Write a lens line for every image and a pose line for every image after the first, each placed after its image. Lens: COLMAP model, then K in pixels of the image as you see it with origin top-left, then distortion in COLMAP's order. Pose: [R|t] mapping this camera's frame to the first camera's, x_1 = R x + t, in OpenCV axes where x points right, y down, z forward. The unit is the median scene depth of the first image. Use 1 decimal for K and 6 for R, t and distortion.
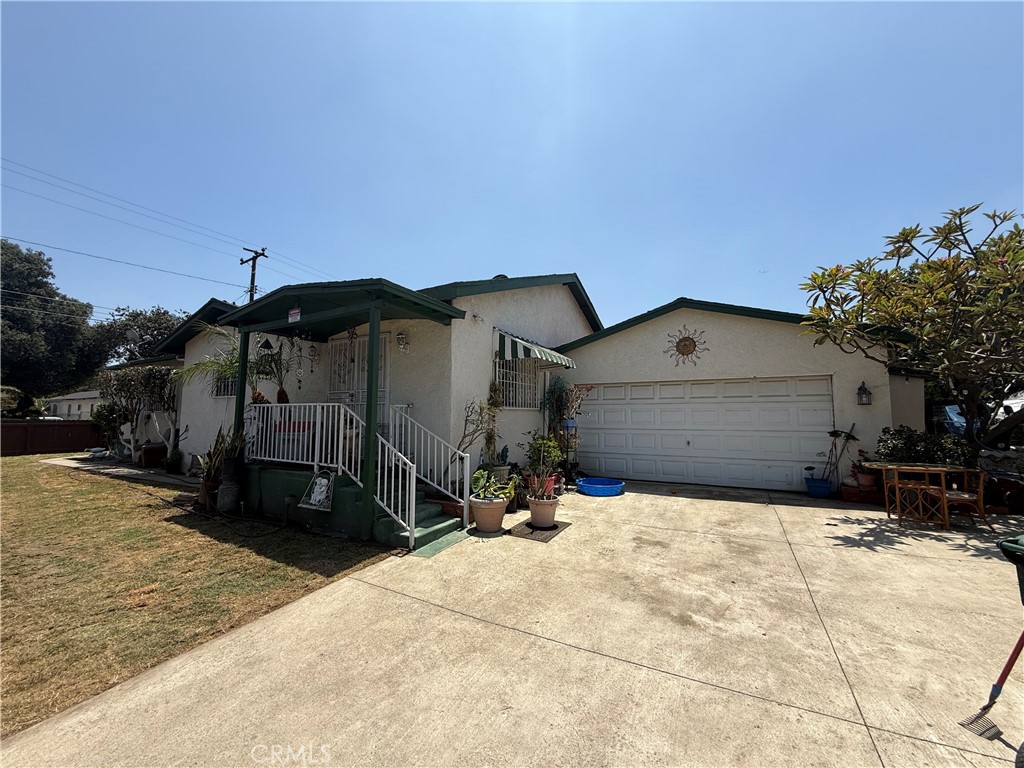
lens RADIAL K [[405.8, 0, 510.0], [0, 405.8, 382.9], [0, 0, 1]] dist [-0.000250, 0.000422]
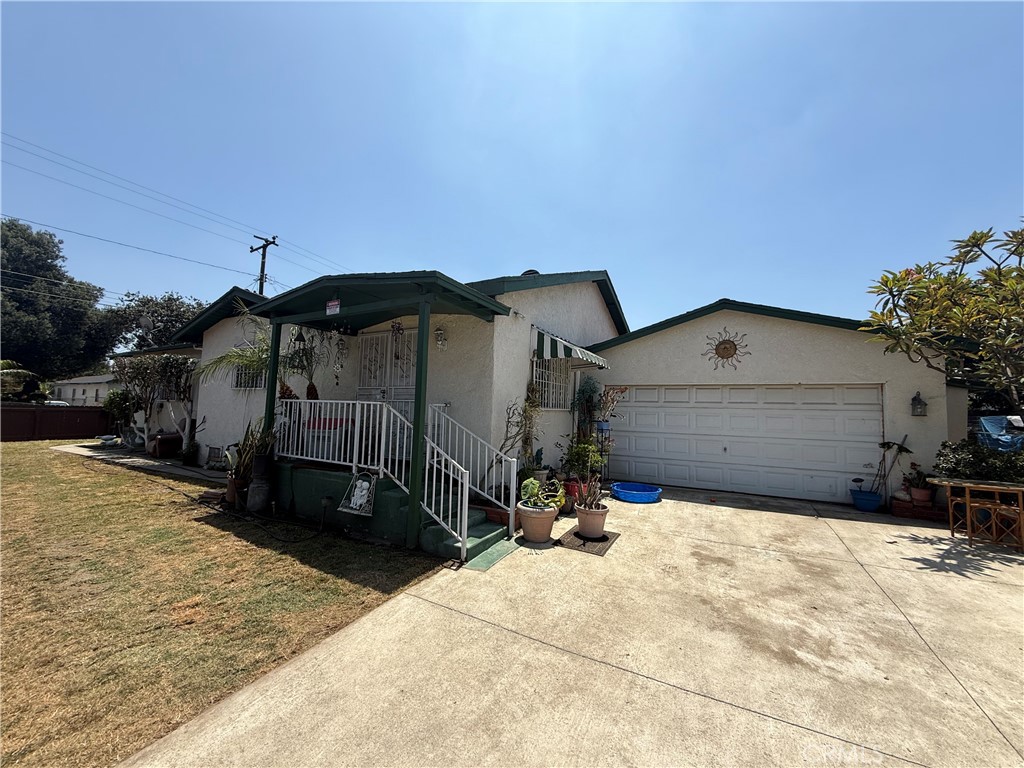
lens RADIAL K [[404.1, 0, 509.8], [0, 404.1, 383.4], [0, 0, 1]] dist [0.000258, 0.000090]
pose [[0.999656, 0.026241, -0.000113, -0.106786], [-0.026237, 0.999557, 0.014033, -0.012359], [0.000481, -0.014025, 0.999902, 0.051342]]
